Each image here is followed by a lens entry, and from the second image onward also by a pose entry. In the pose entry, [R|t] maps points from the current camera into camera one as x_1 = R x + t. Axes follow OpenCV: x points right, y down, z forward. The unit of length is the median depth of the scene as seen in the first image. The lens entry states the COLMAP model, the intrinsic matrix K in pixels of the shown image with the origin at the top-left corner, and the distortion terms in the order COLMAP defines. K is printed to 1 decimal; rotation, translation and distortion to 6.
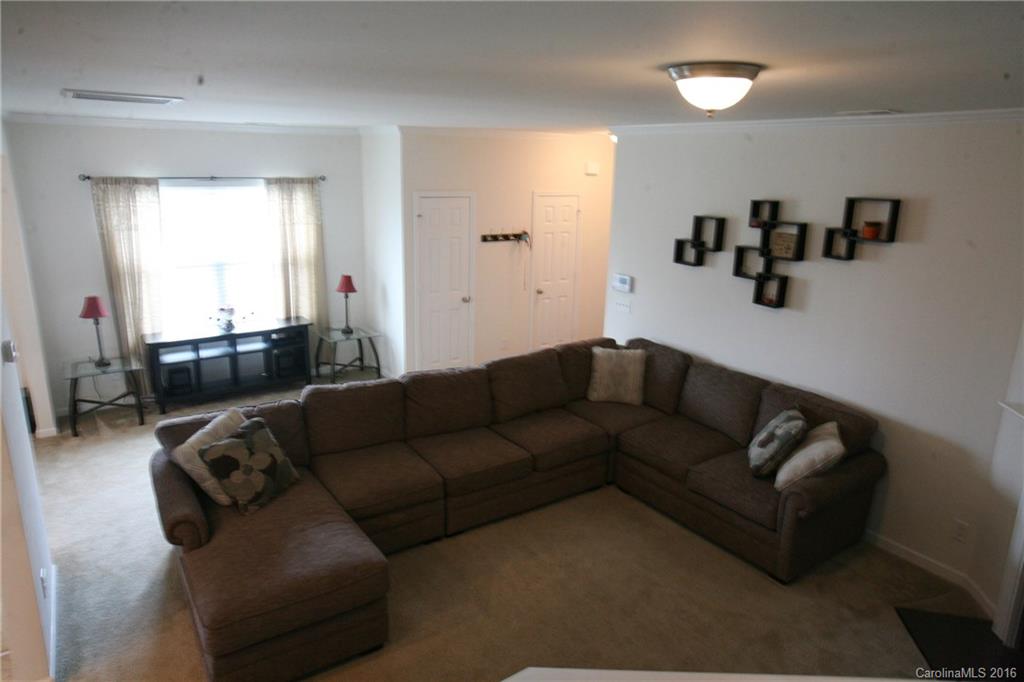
lens RADIAL K [[661.6, 0, 512.0], [0, 661.6, 341.0], [0, 0, 1]] dist [-0.000115, -0.000182]
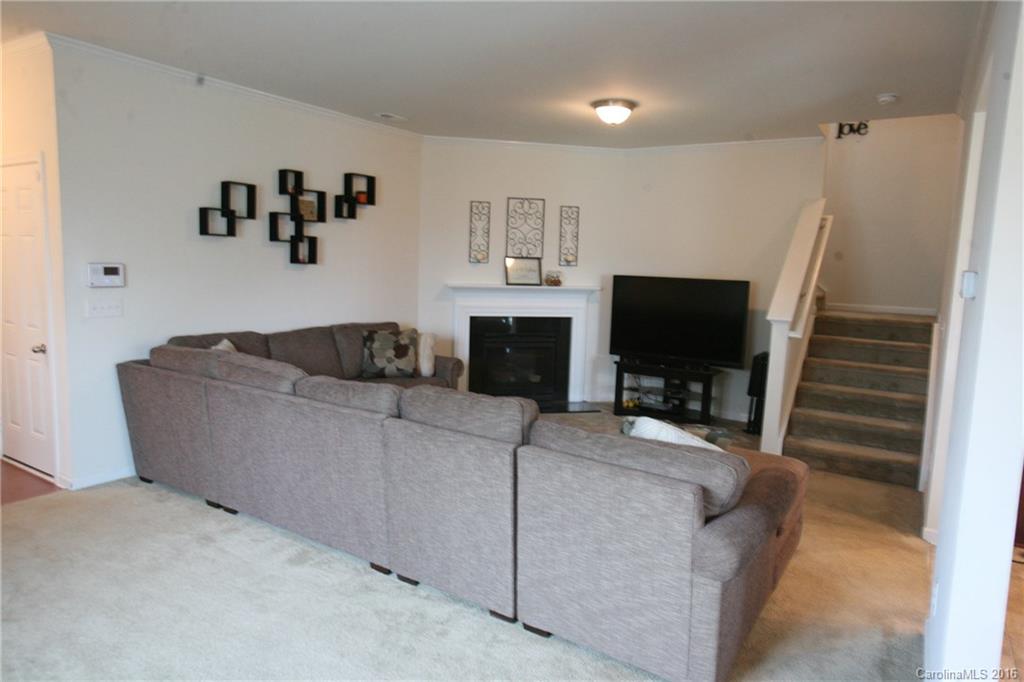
lens RADIAL K [[661.6, 0, 512.0], [0, 661.6, 341.0], [0, 0, 1]] dist [-0.000115, -0.000182]
pose [[-0.407802, -0.145456, 0.901410, -0.810687], [0.197303, 0.949867, 0.242536, -0.133941], [-0.891498, 0.276757, -0.358659, 1.133333]]
